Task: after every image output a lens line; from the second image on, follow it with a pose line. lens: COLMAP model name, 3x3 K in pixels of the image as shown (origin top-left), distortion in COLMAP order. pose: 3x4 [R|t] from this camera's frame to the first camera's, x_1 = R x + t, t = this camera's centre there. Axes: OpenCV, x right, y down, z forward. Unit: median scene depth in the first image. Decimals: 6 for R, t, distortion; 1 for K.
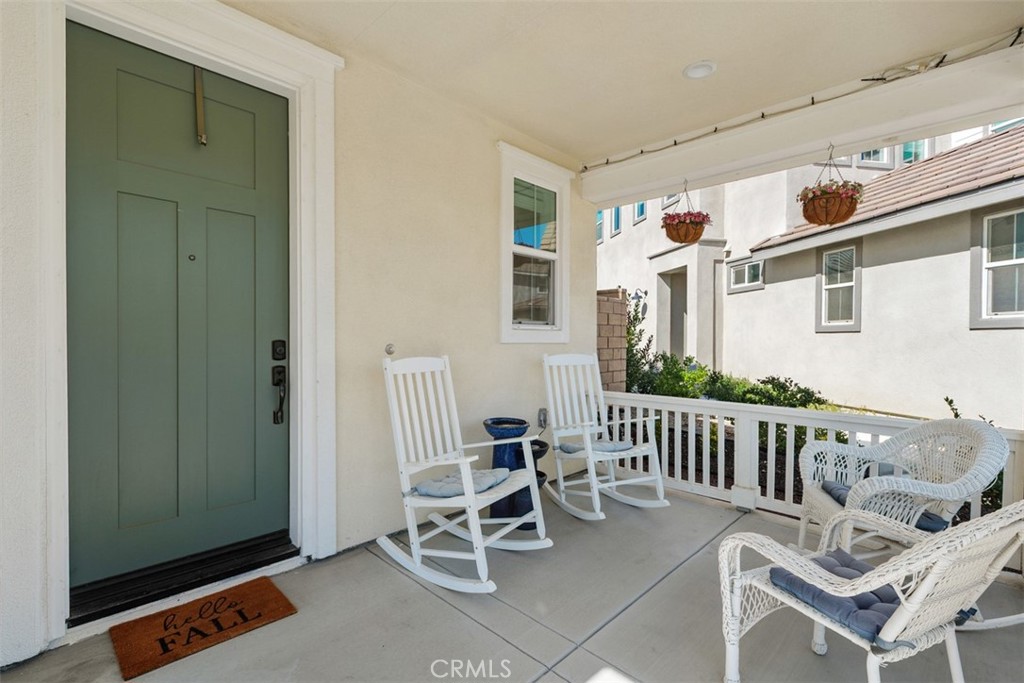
lens RADIAL K [[473.2, 0, 514.1], [0, 473.2, 345.4], [0, 0, 1]] dist [0.002358, -0.001056]
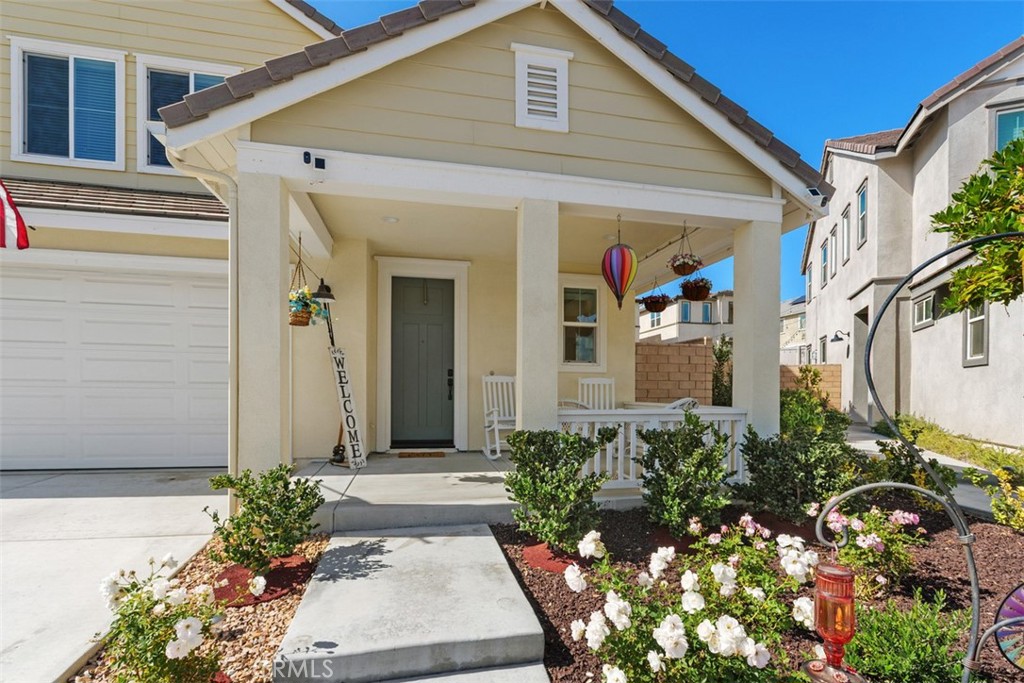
lens RADIAL K [[473.2, 0, 532.4], [0, 473.2, 398.3], [0, 0, 1]] dist [0.002358, -0.001056]
pose [[0.844025, 0.011622, -0.536178, 0.833186], [-0.010326, 0.999932, 0.005419, 0.083216], [0.536204, 0.000963, 0.844088, -0.638733]]
